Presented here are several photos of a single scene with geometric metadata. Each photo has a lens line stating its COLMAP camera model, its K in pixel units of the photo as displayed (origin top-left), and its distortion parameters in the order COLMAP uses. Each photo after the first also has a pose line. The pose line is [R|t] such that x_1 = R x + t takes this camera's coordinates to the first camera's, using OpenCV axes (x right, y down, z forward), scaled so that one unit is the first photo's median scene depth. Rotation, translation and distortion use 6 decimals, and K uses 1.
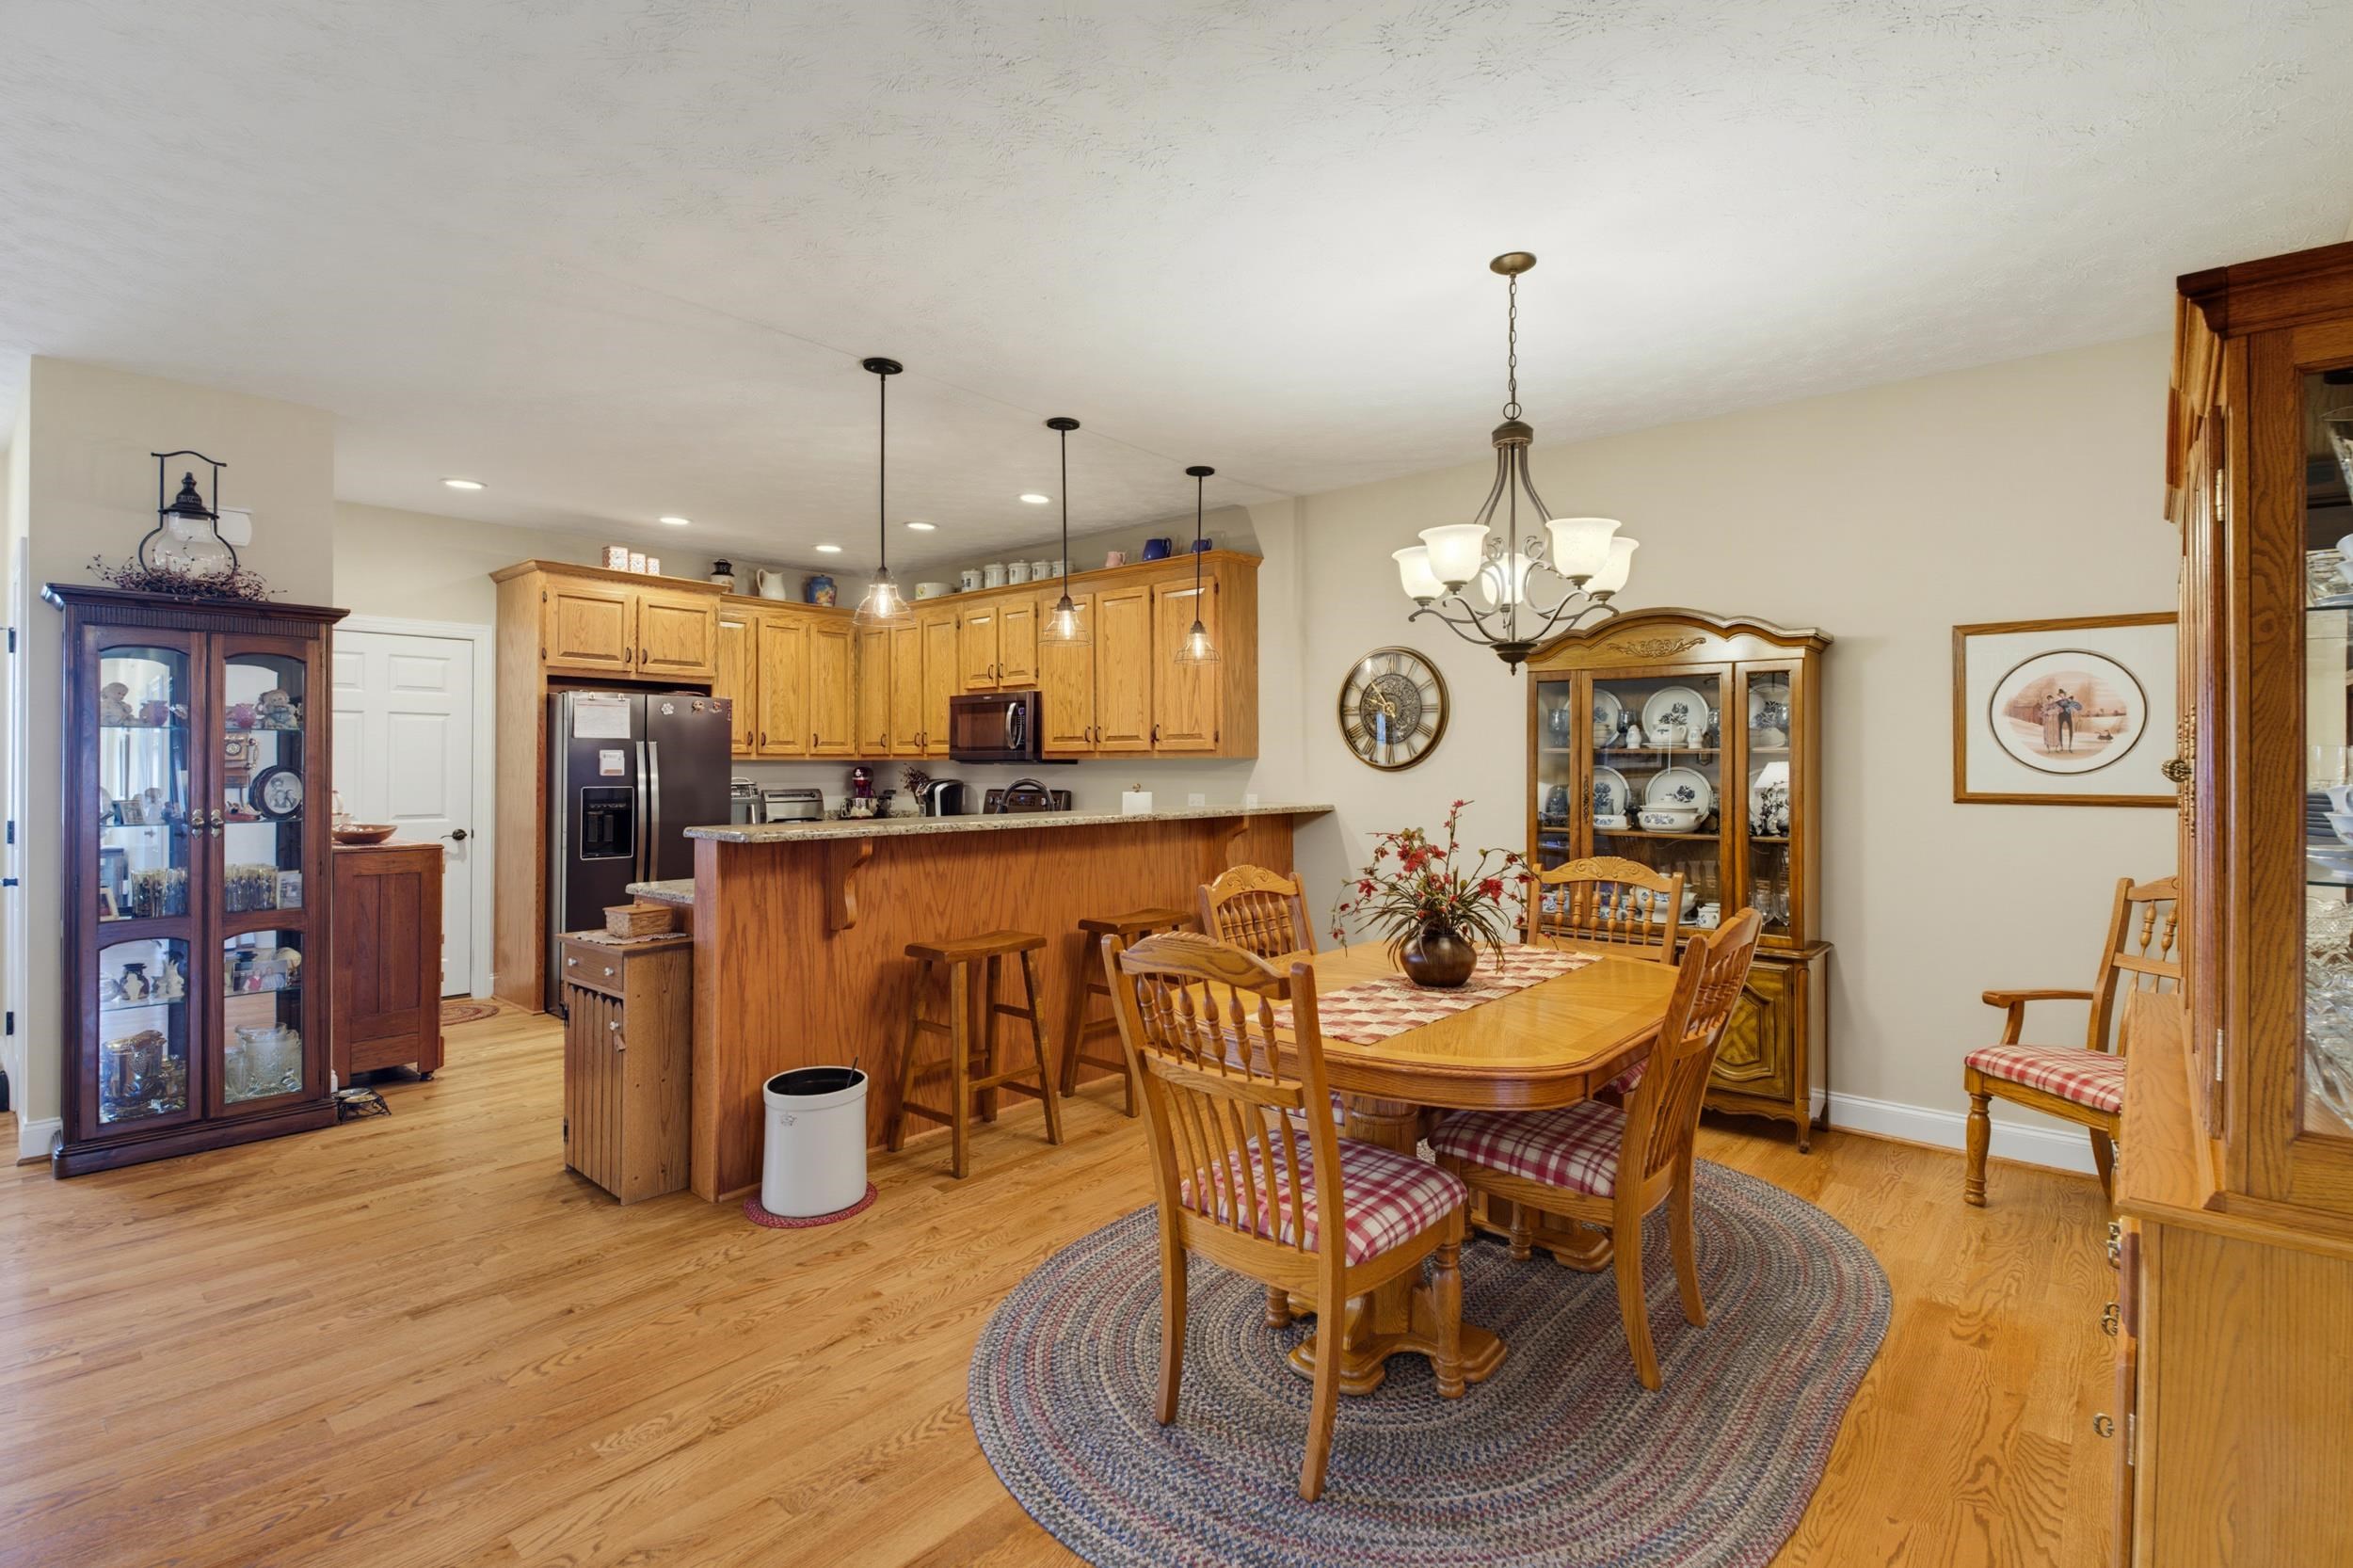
lens RADIAL K [[1097.1, 0, 1172.2], [0, 1097.1, 754.8], [0, 0, 1]] dist [0.002617, -0.001230]
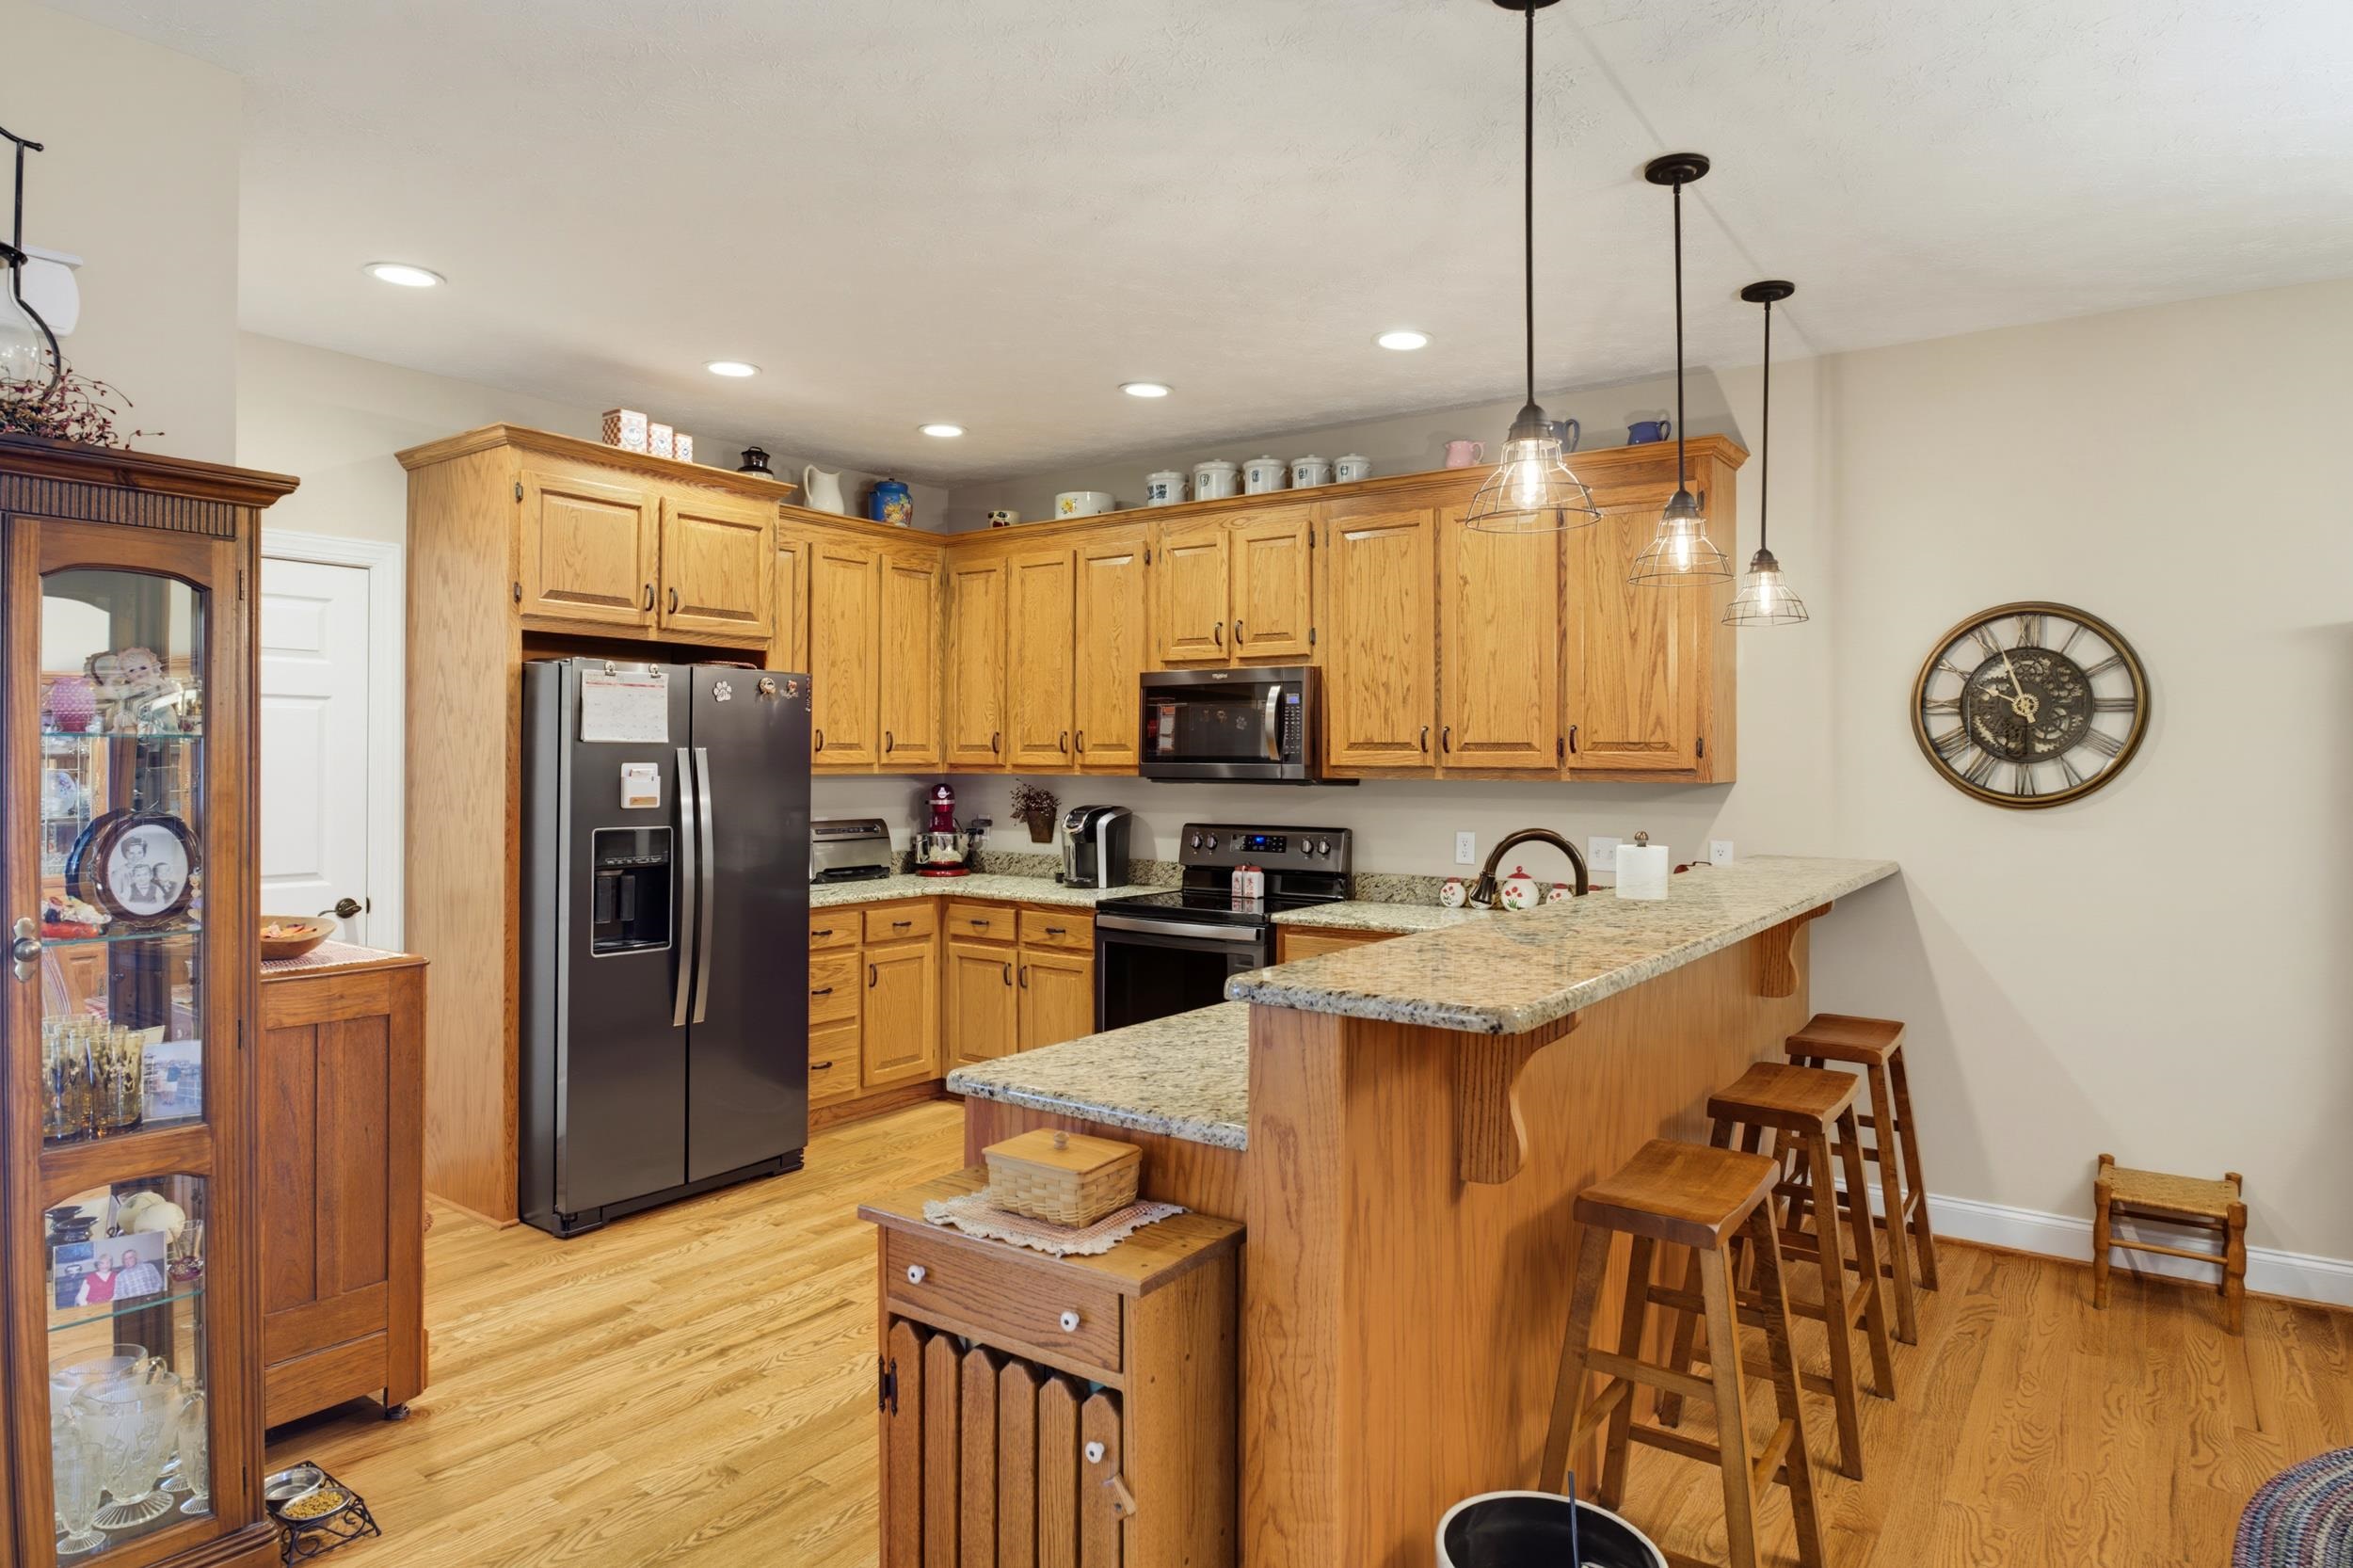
lens RADIAL K [[1362.5, 0, 1173.2], [0, 1362.5, 758.0], [0, 0, 1]] dist [-0.022438, 0.005908]
pose [[0.995615, 0.005519, 0.093385, -0.332712], [-0.006255, 0.999952, 0.007596, -0.015384], [-0.093338, -0.008147, 0.995601, 0.302269]]
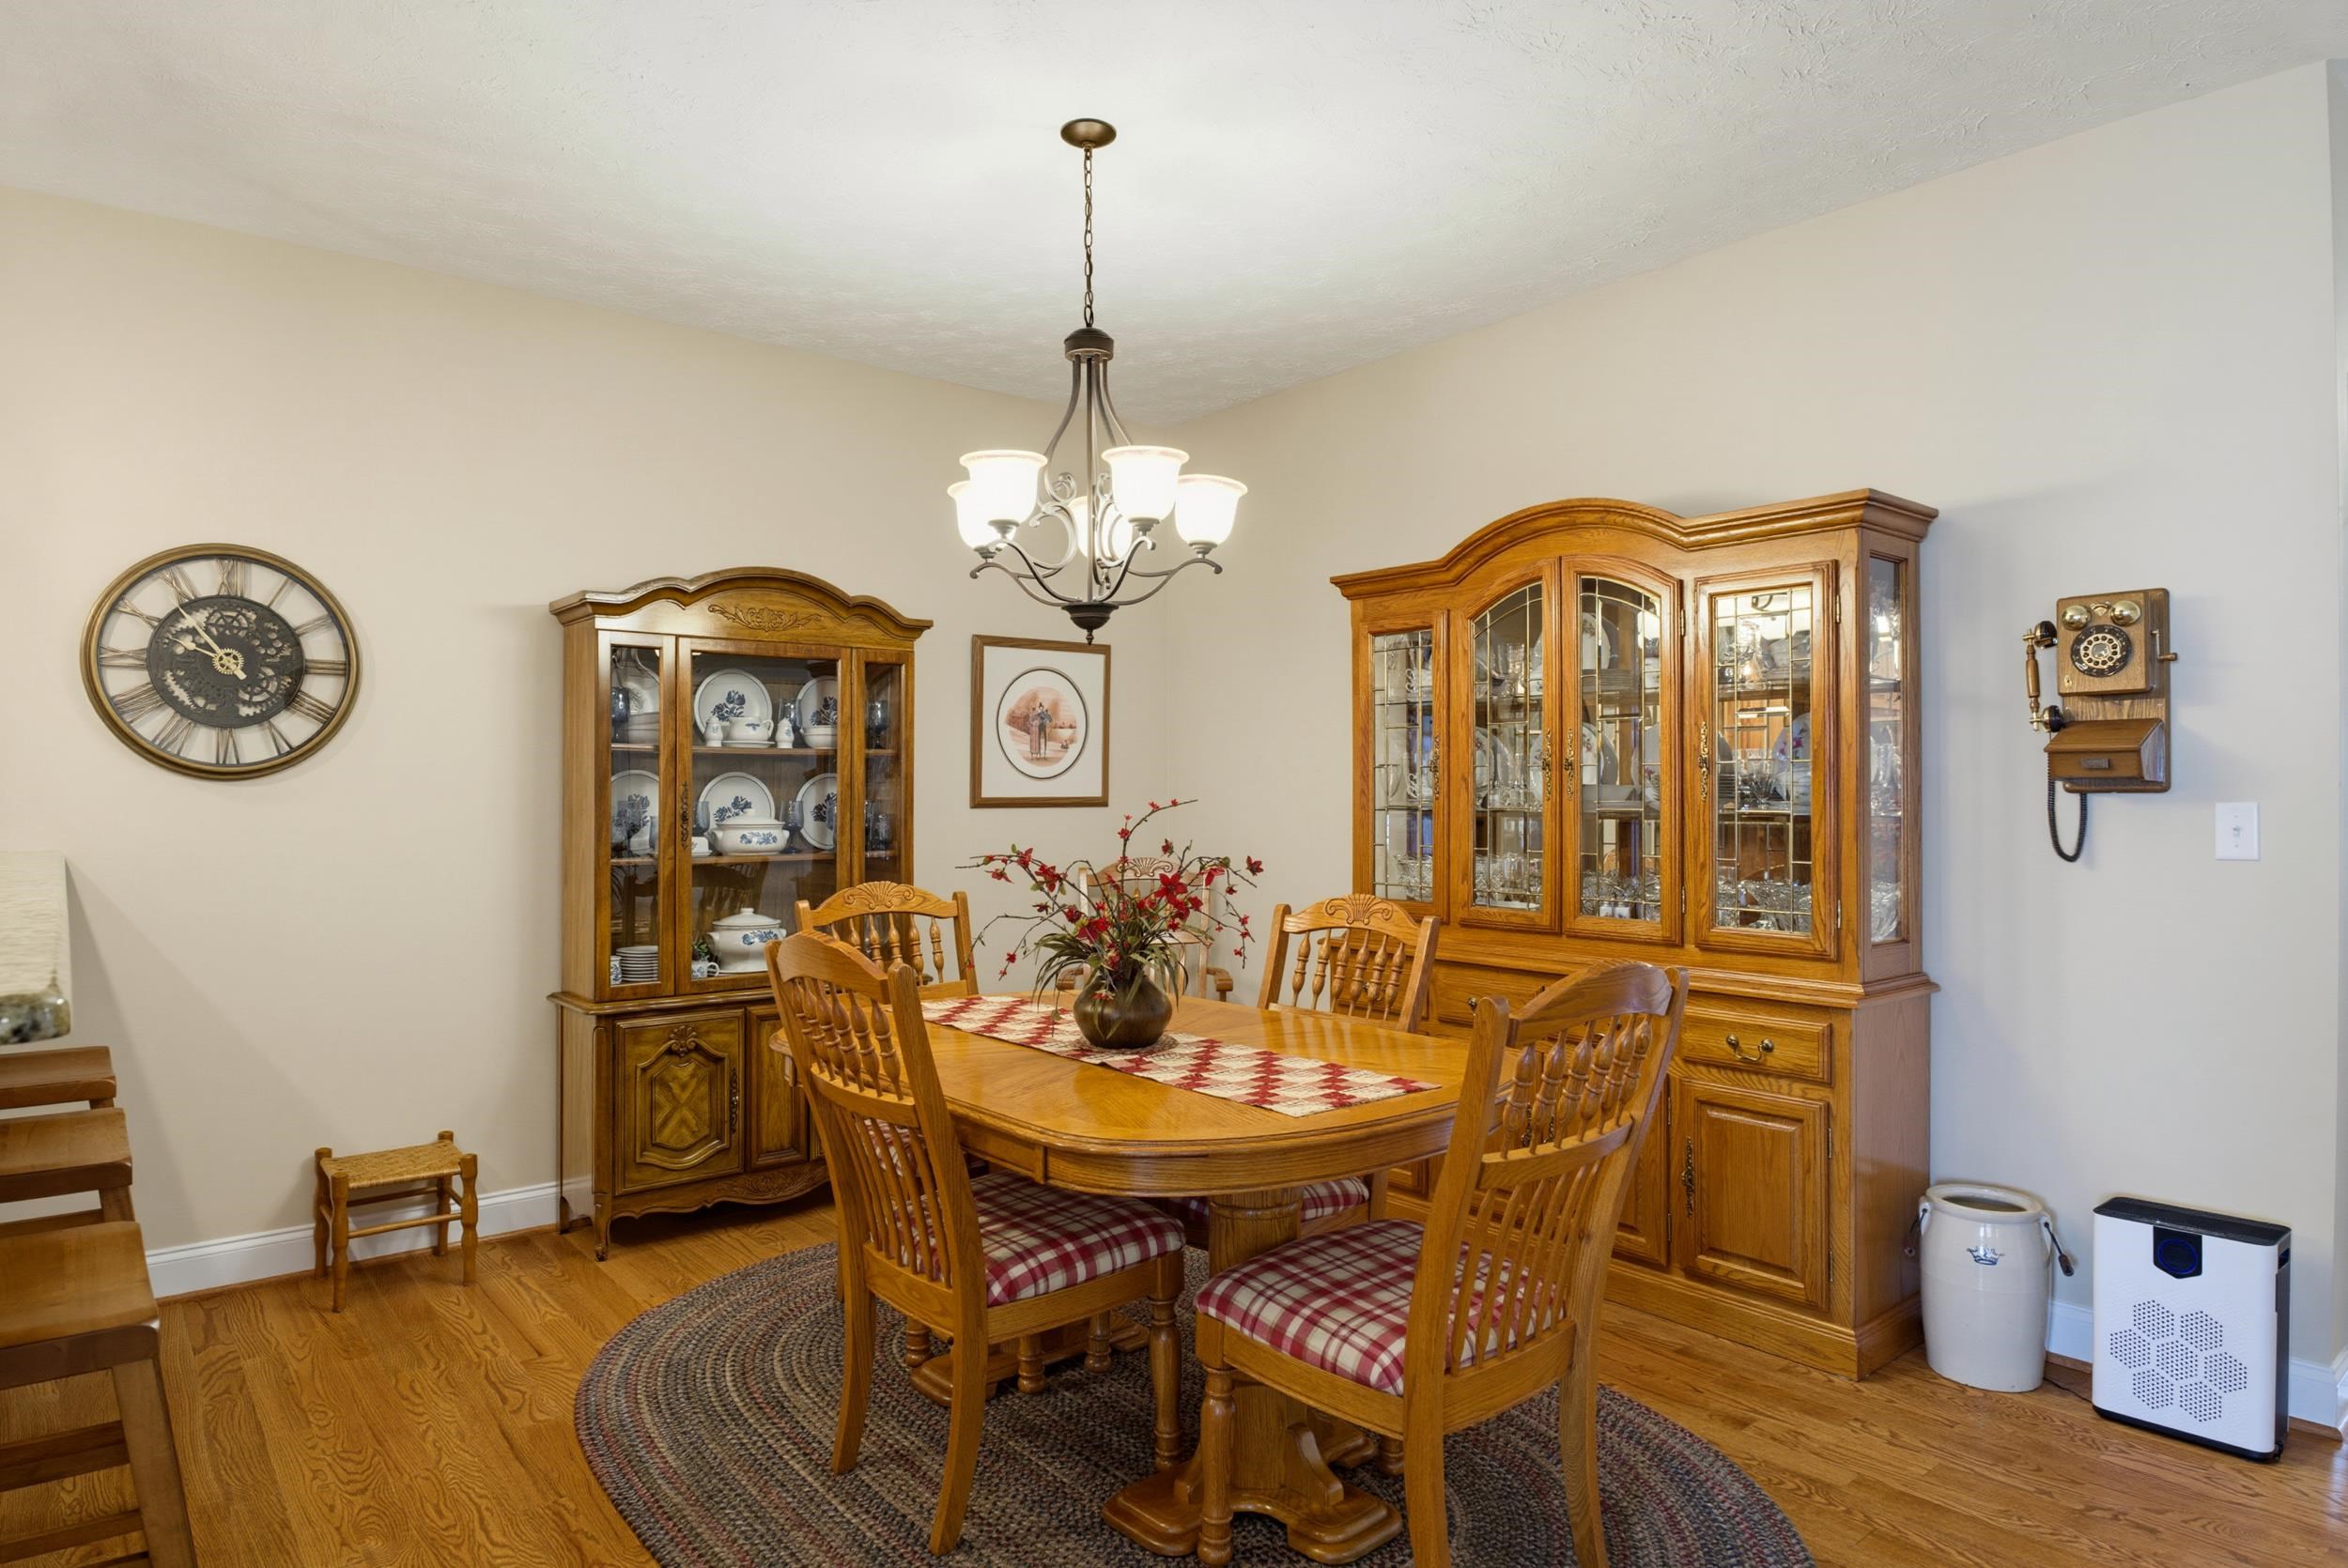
lens RADIAL K [[1359.4, 0, 1182.8], [0, 1359.4, 783.4], [0, 0, 1]] dist [-0.022438, 0.005908]
pose [[0.158409, 0.002526, 0.987370, -0.363315], [-0.001543, 0.999996, -0.002311, 0.017156], [-0.987372, -0.001158, 0.158412, 0.440419]]
